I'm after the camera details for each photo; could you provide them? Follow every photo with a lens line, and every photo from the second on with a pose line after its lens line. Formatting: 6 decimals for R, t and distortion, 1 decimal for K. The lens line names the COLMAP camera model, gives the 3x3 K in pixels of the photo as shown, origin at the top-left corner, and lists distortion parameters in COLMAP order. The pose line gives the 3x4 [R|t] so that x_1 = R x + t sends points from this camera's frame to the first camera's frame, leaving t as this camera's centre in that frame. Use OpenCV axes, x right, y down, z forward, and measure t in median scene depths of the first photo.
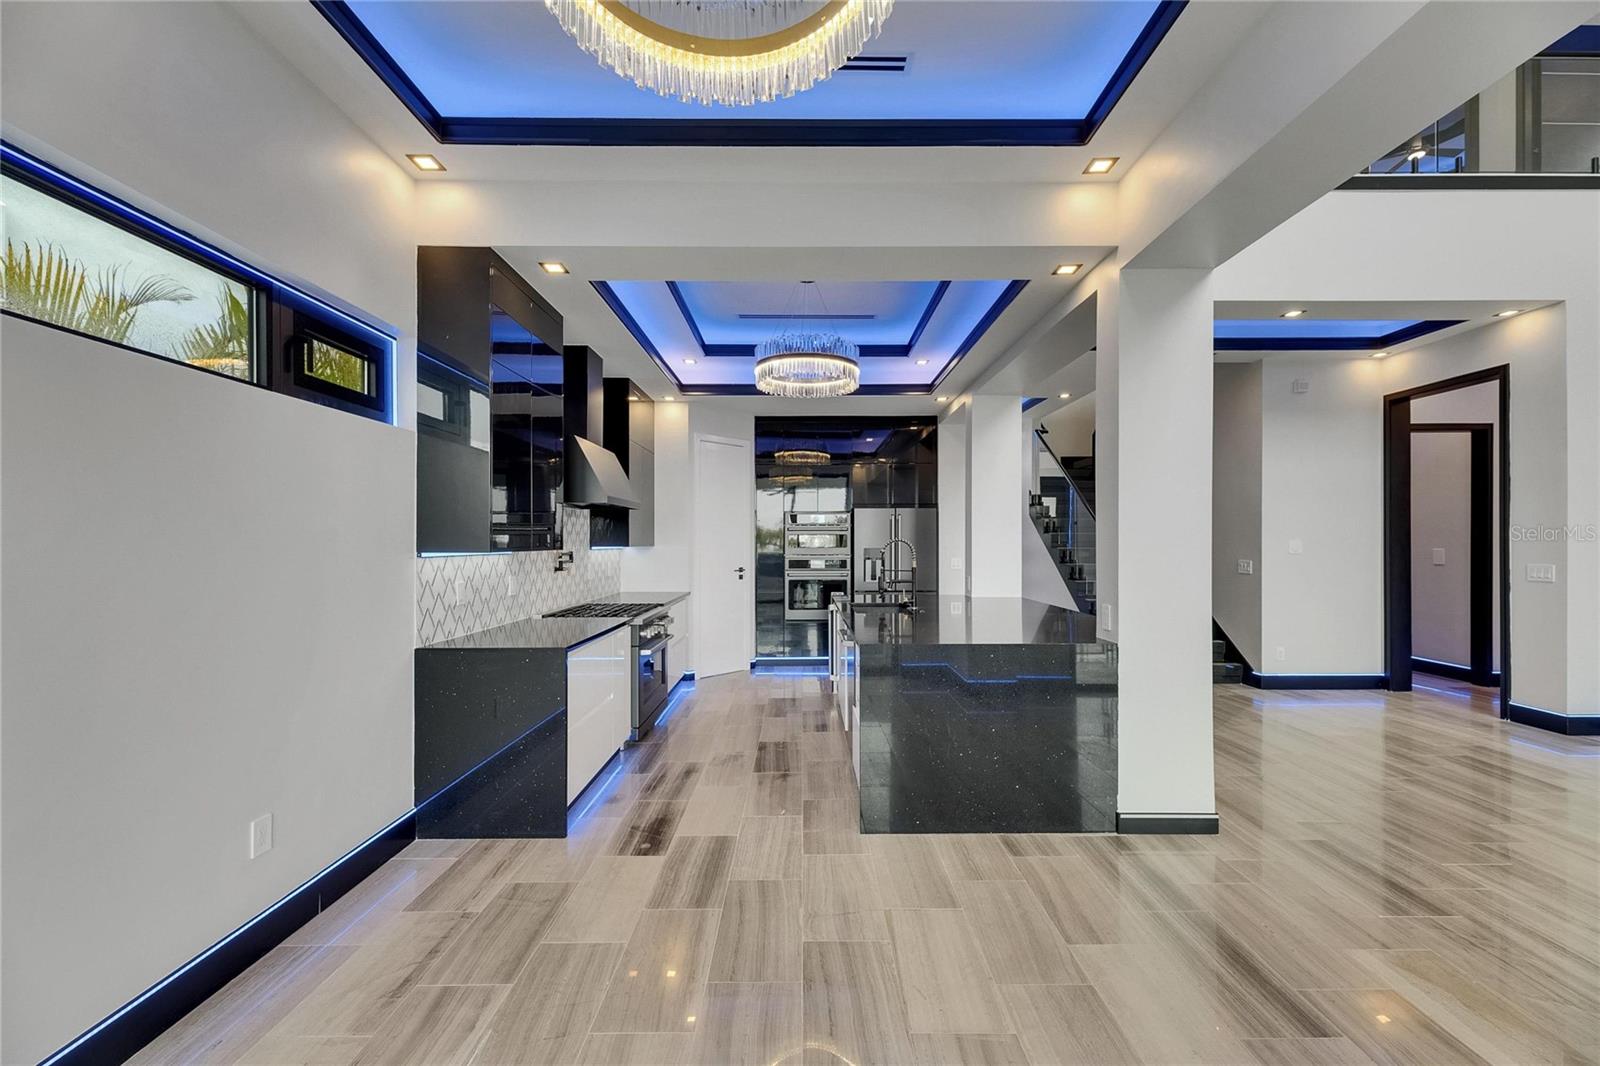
lens RADIAL K [[638.6, 0, 806.0], [0, 638.6, 539.0], [0, 0, 1]] dist [0.010964, -0.003288]
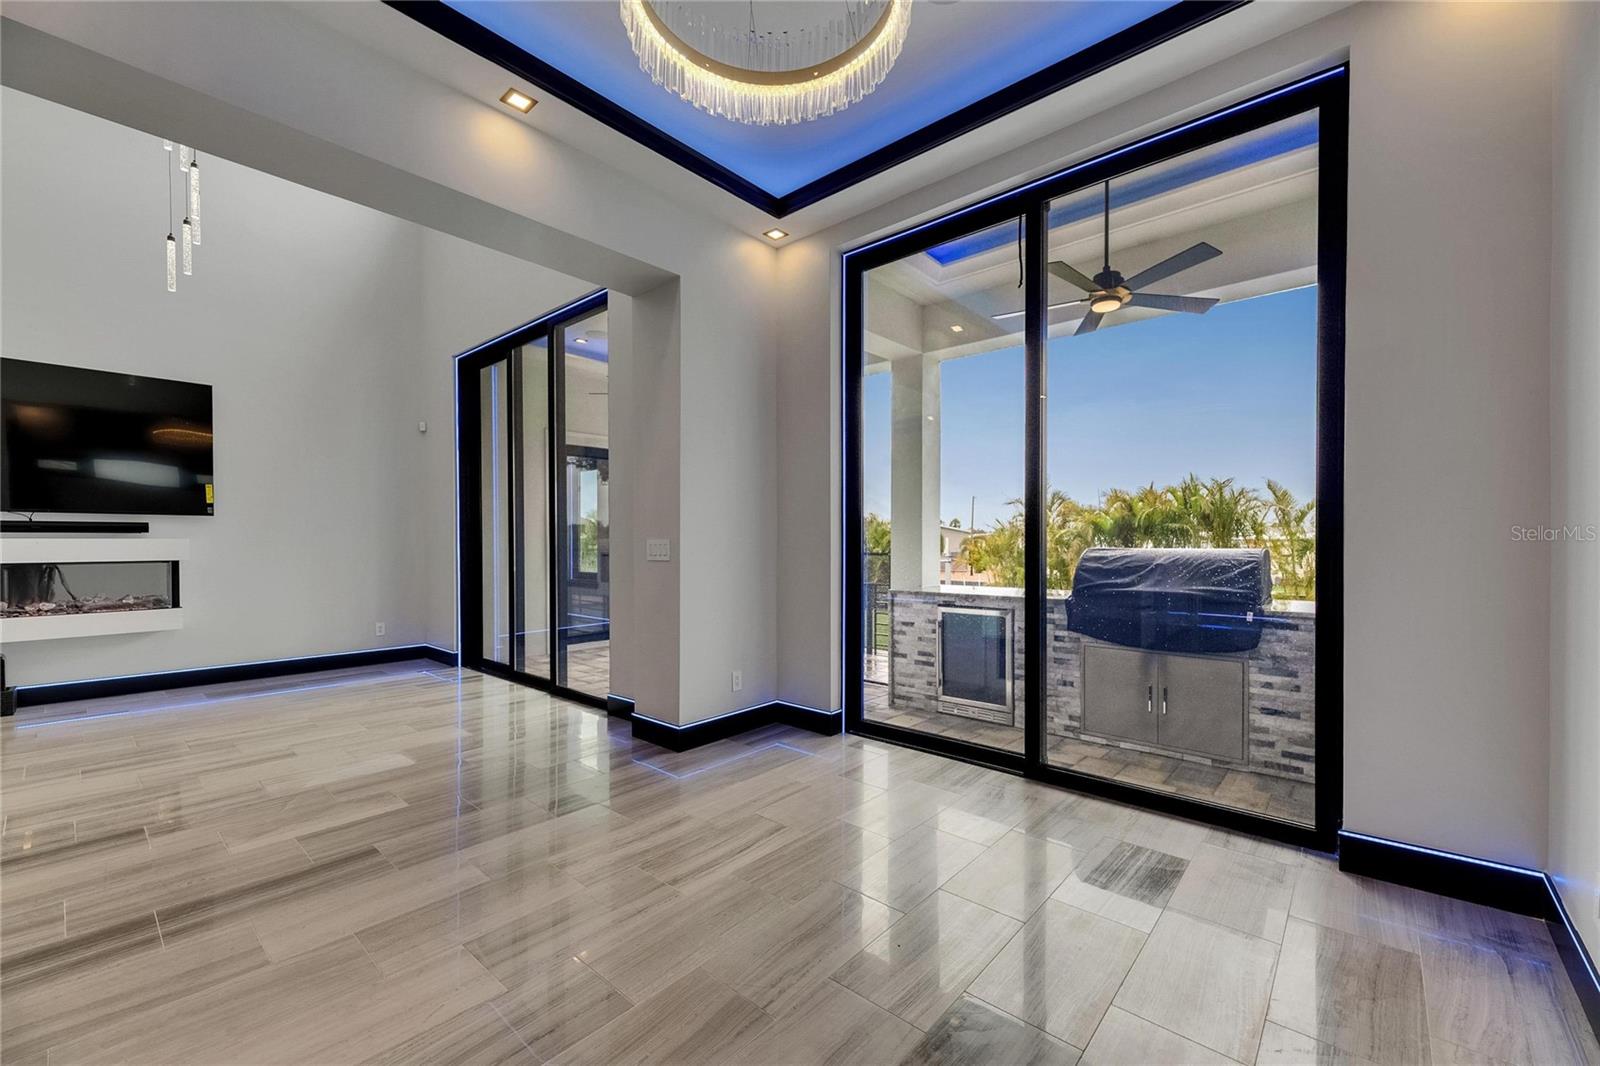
lens RADIAL K [[638.6, 0, 792.9], [0, 638.6, 548.3], [0, 0, 1]] dist [0.010964, -0.003288]
pose [[-0.746660, -0.003723, 0.665196, -0.330293], [-0.001859, 0.999992, 0.003510, 0.049864], [-0.665204, 0.001384, -0.746661, 0.607134]]
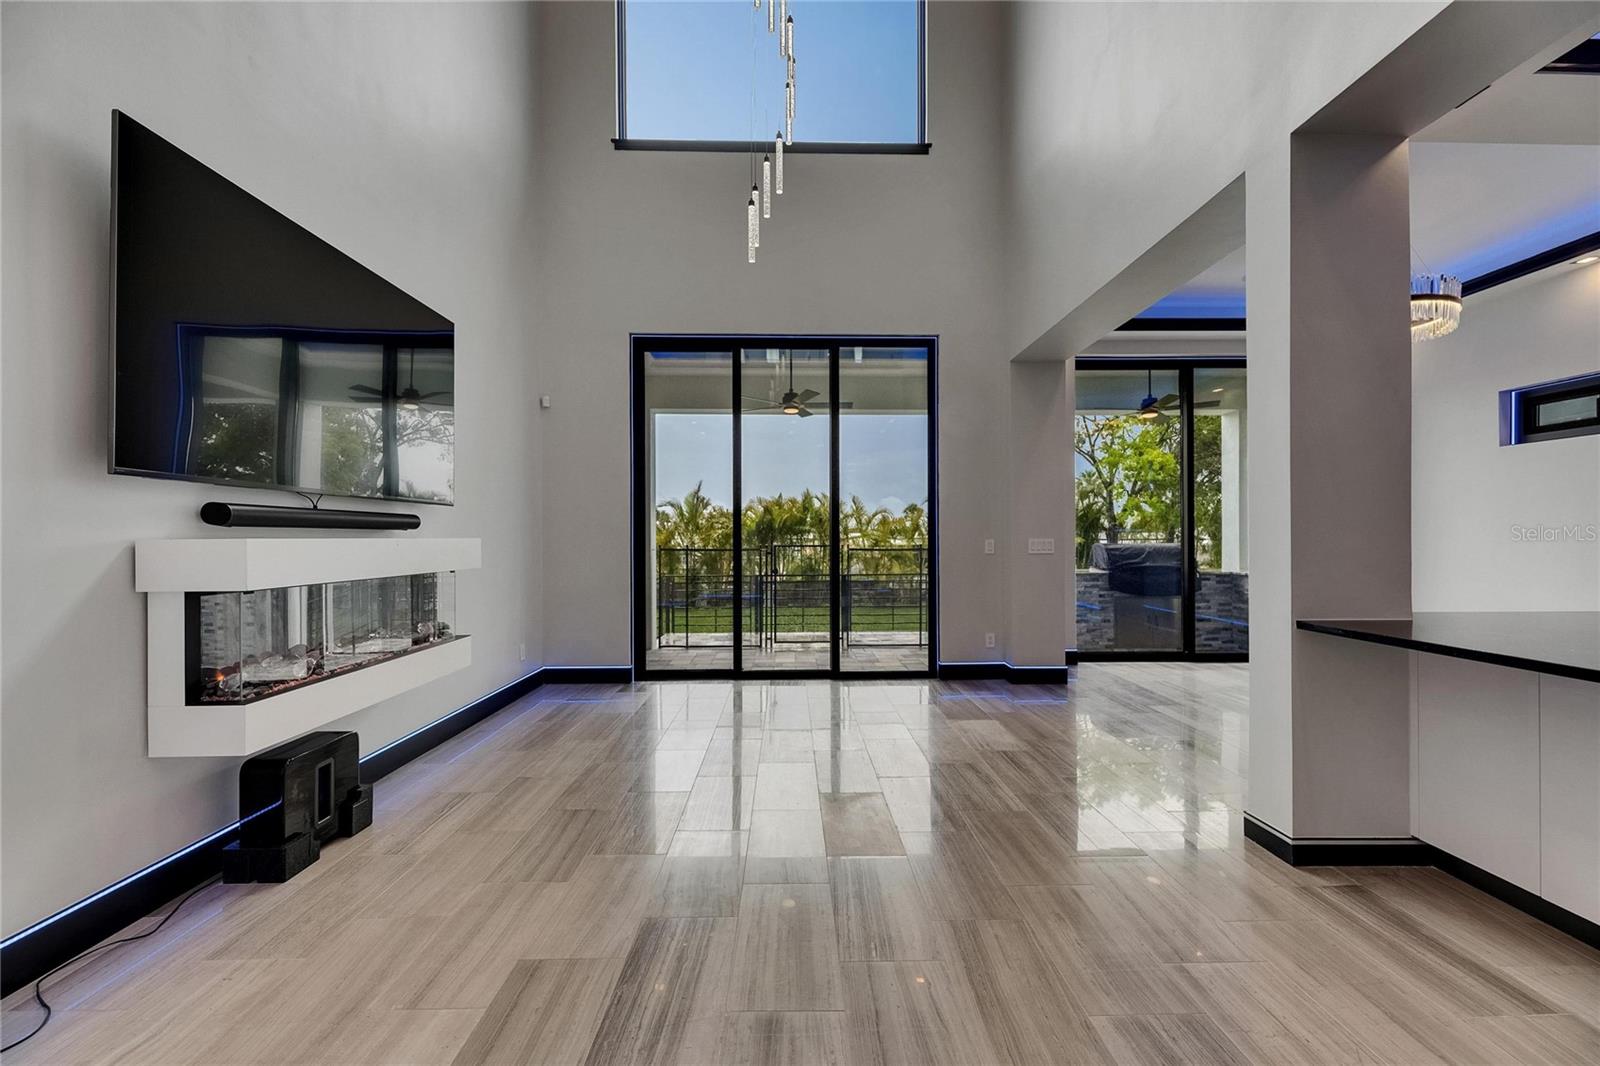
lens RADIAL K [[638.6, 0, 801.9], [0, 638.6, 536.6], [0, 0, 1]] dist [0.010964, -0.003288]
pose [[-0.999865, 0.005169, -0.015567, 0.883979], [0.005326, 0.999936, -0.010025, 0.047267], [0.015514, -0.010107, -0.999829, 1.314991]]
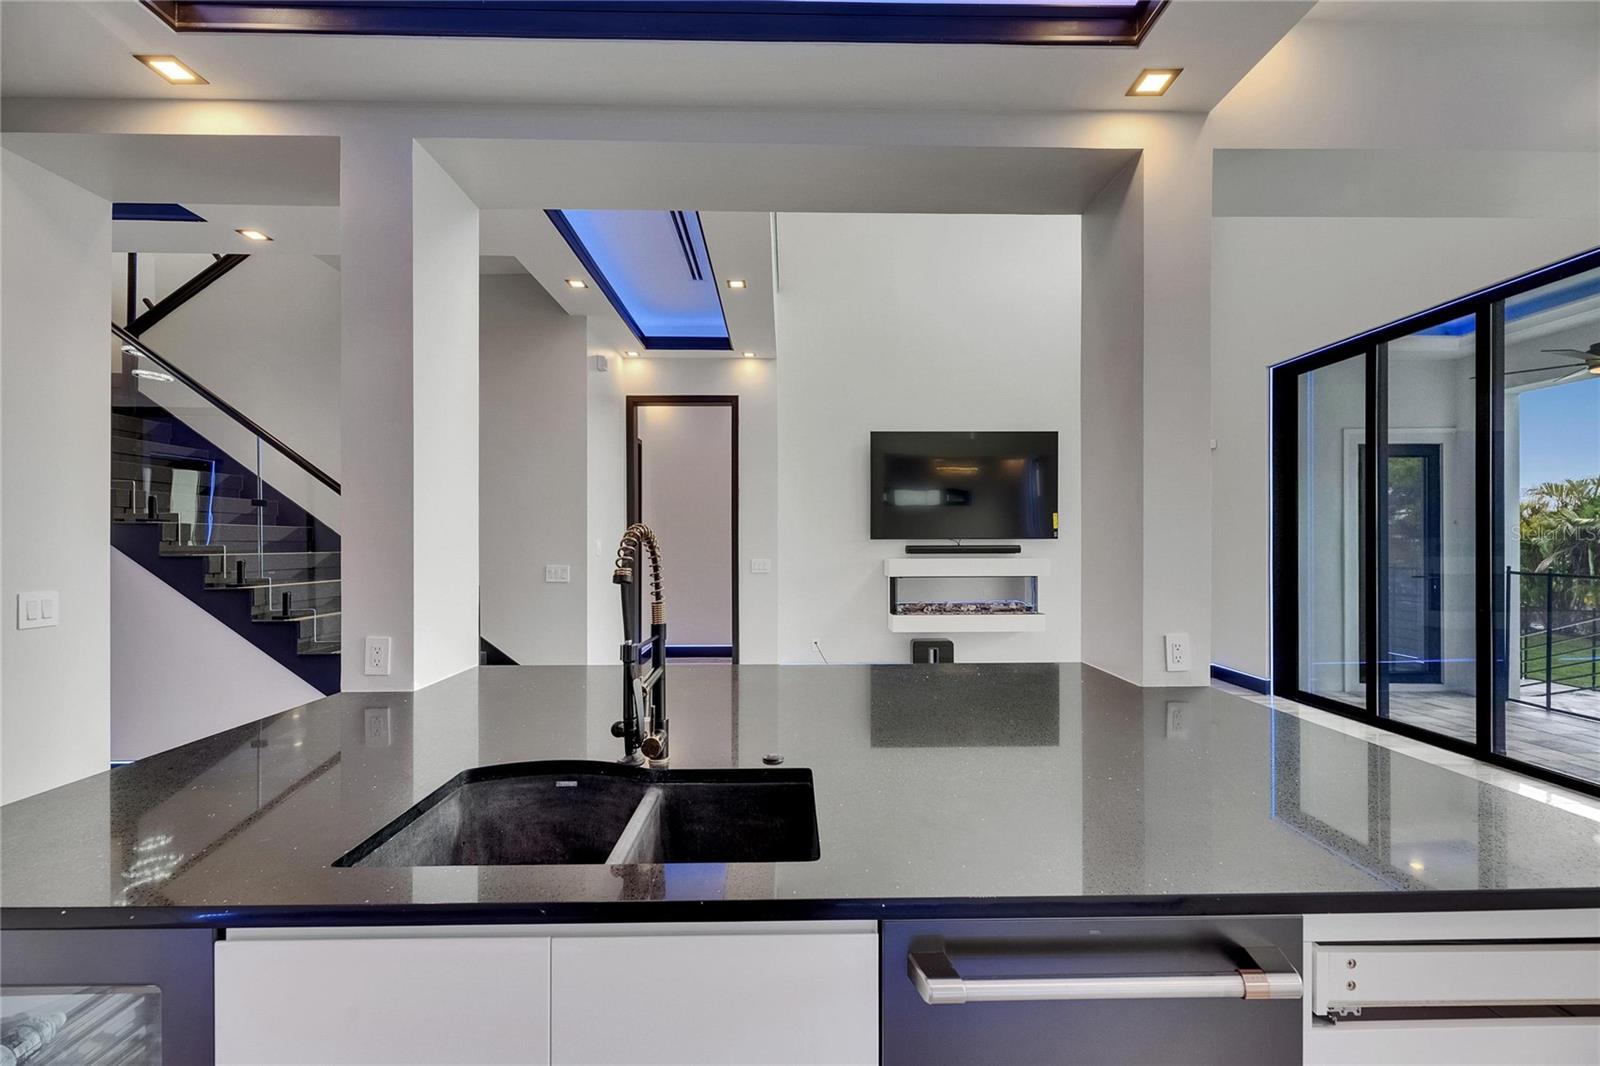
lens RADIAL K [[638.6, 0, 807.3], [0, 638.6, 547.6], [0, 0, 1]] dist [0.010964, -0.003288]
pose [[-0.022784, -0.006981, 0.999716, -0.143833], [-0.005332, 0.999962, 0.006861, 0.006479], [-0.999726, -0.005174, -0.022820, 1.044040]]
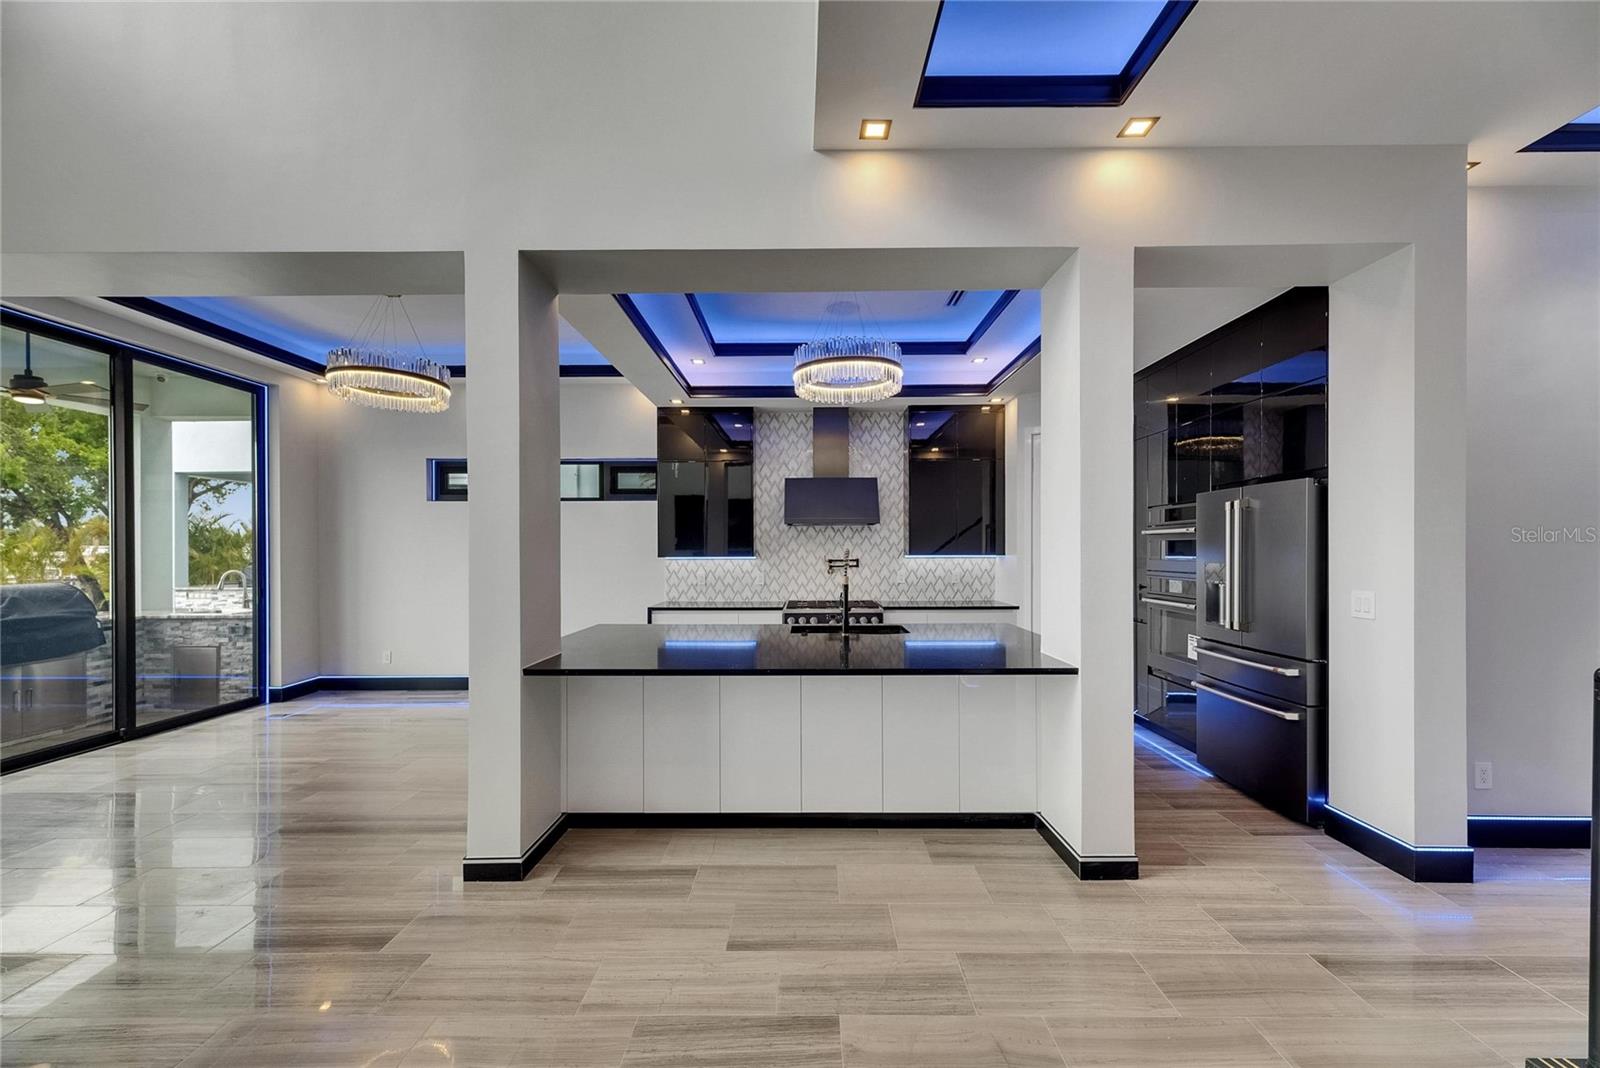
lens RADIAL K [[638.6, 0, 804.4], [0, 638.6, 551.0], [0, 0, 1]] dist [0.010964, -0.003288]
pose [[-0.011468, 0.004228, -0.999925, 1.091980], [0.009647, 0.999945, 0.004117, -0.003034], [0.999888, -0.009599, -0.011508, 1.060689]]
